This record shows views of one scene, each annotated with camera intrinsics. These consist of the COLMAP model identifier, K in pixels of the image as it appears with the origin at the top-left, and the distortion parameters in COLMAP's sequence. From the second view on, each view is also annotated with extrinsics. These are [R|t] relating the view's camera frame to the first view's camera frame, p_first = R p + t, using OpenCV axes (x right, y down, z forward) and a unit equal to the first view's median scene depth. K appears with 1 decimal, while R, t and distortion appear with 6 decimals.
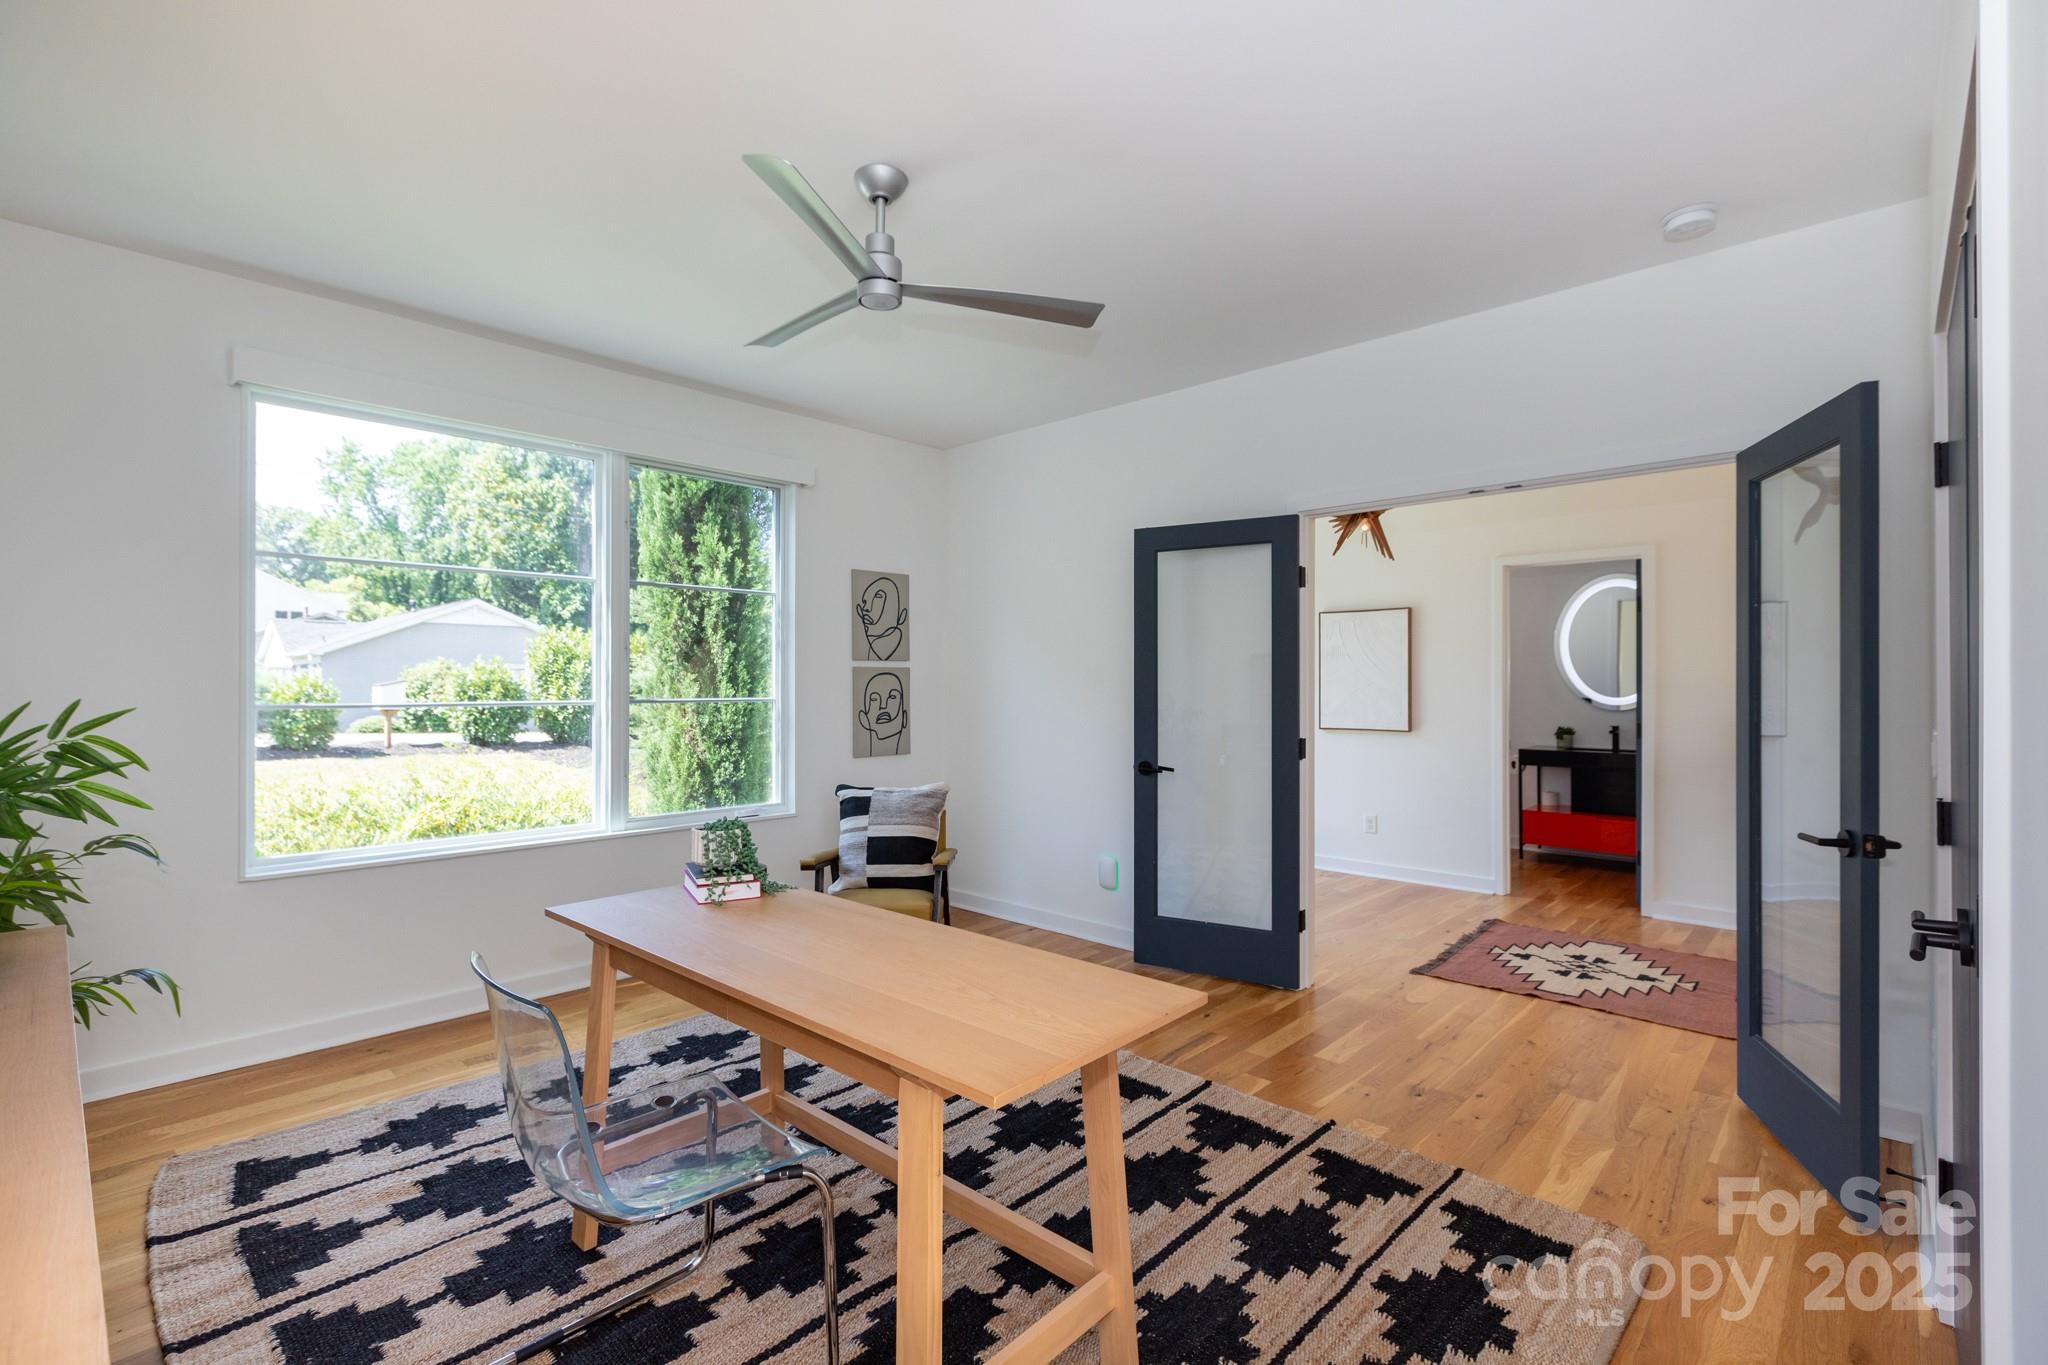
lens RADIAL K [[916.7, 0, 1029.0], [0, 916.7, 686.5], [0, 0, 1]] dist [0.000274, -0.000689]
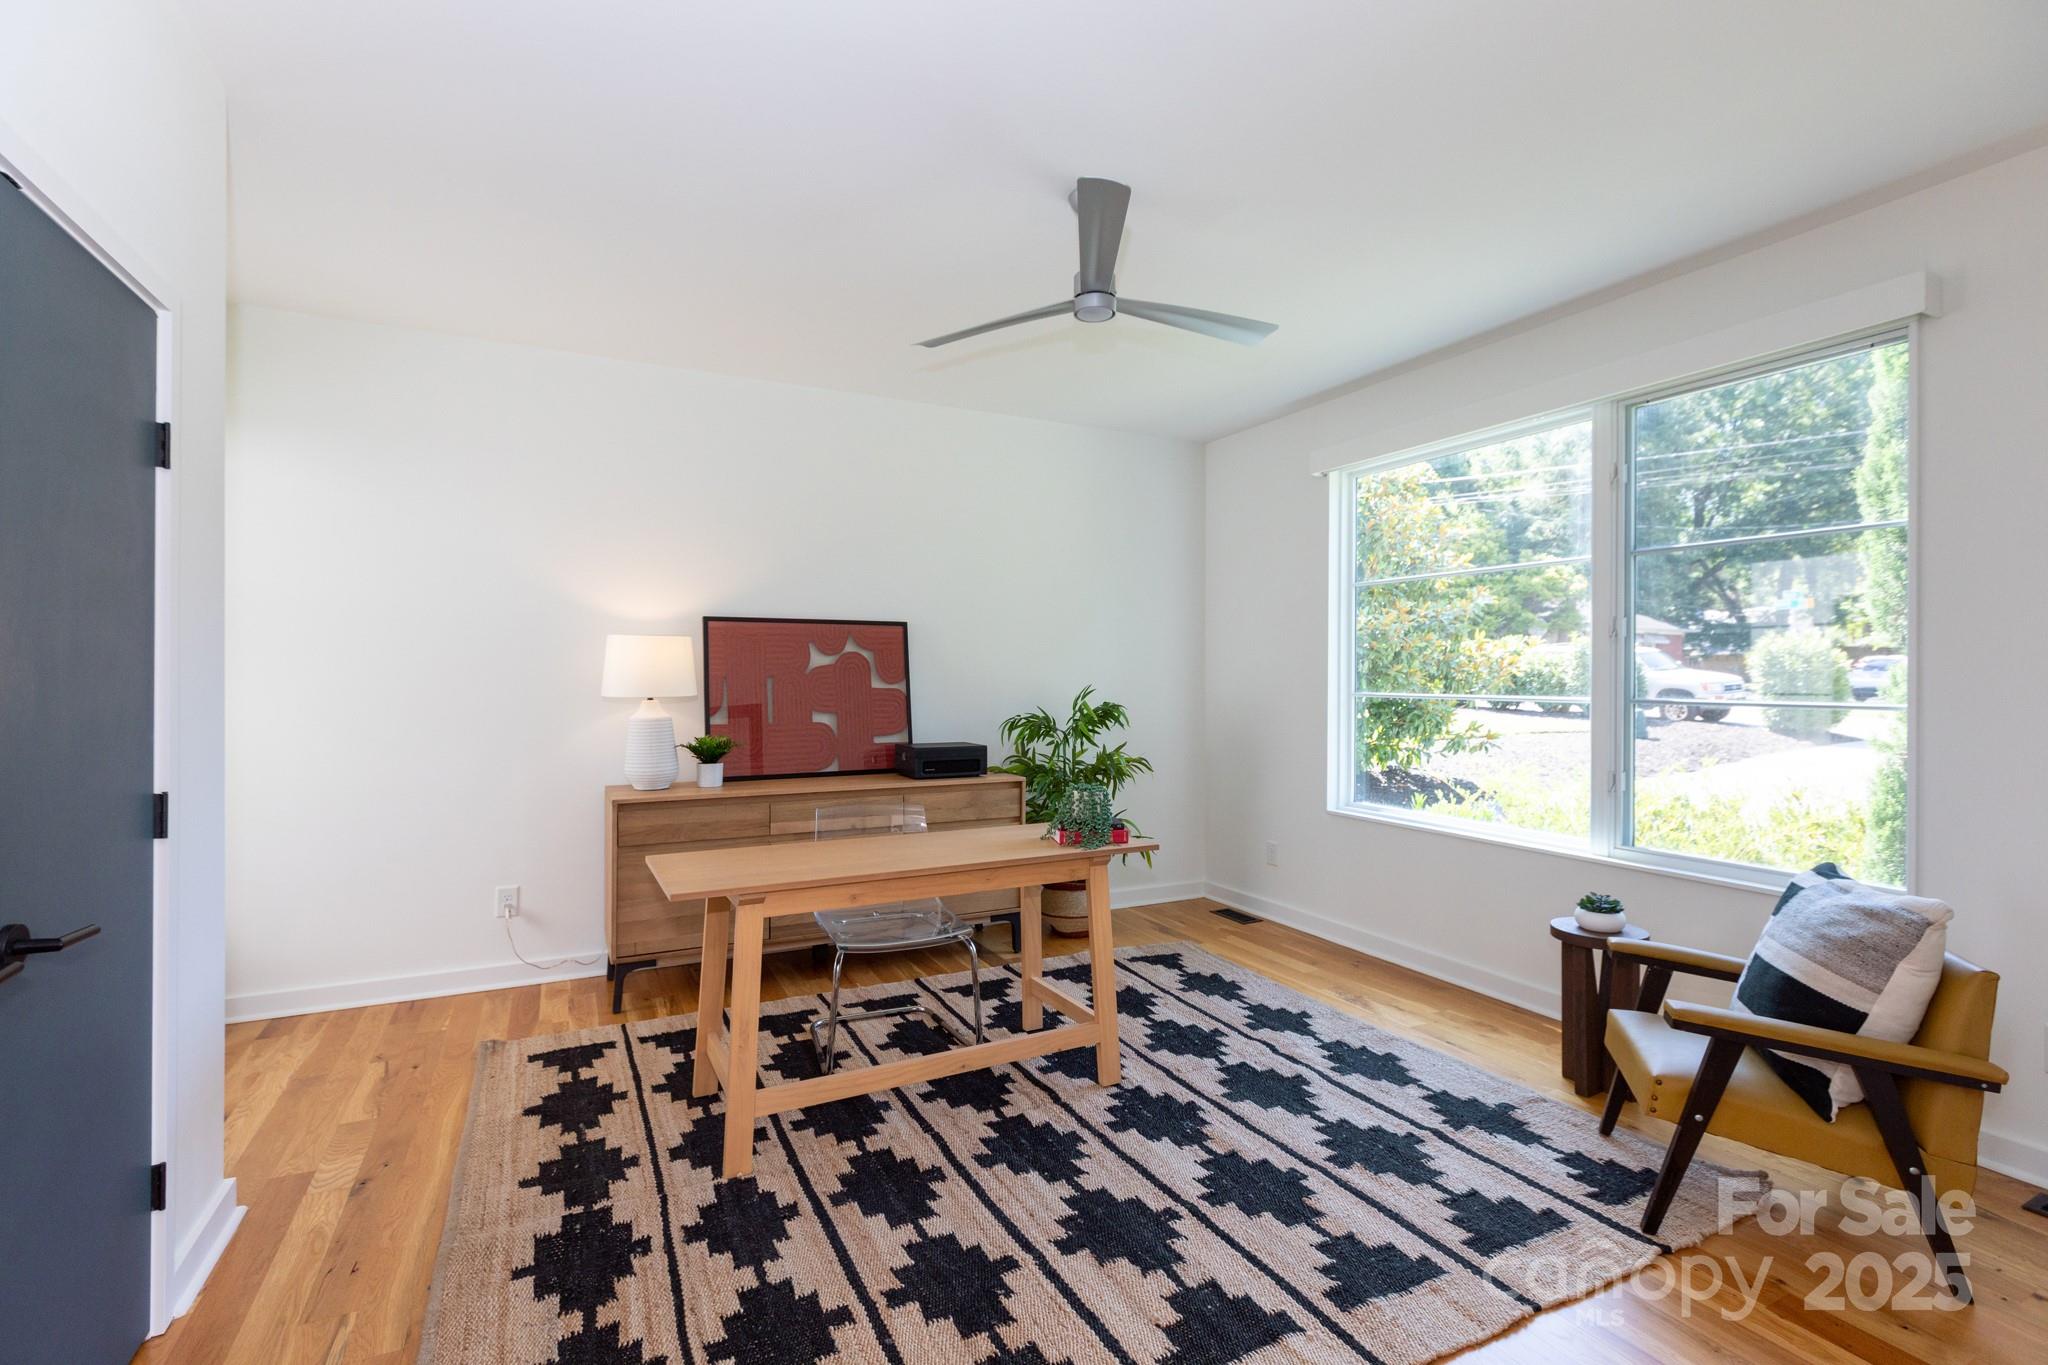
lens RADIAL K [[916.7, 0, 1029.0], [0, 916.7, 686.5], [0, 0, 1]] dist [0.000274, -0.000689]
pose [[-0.342007, 0.010312, -0.939641, 0.884499], [-0.008348, 0.999867, 0.014011, -0.014302], [0.939660, 0.012636, -0.341876, 1.326333]]
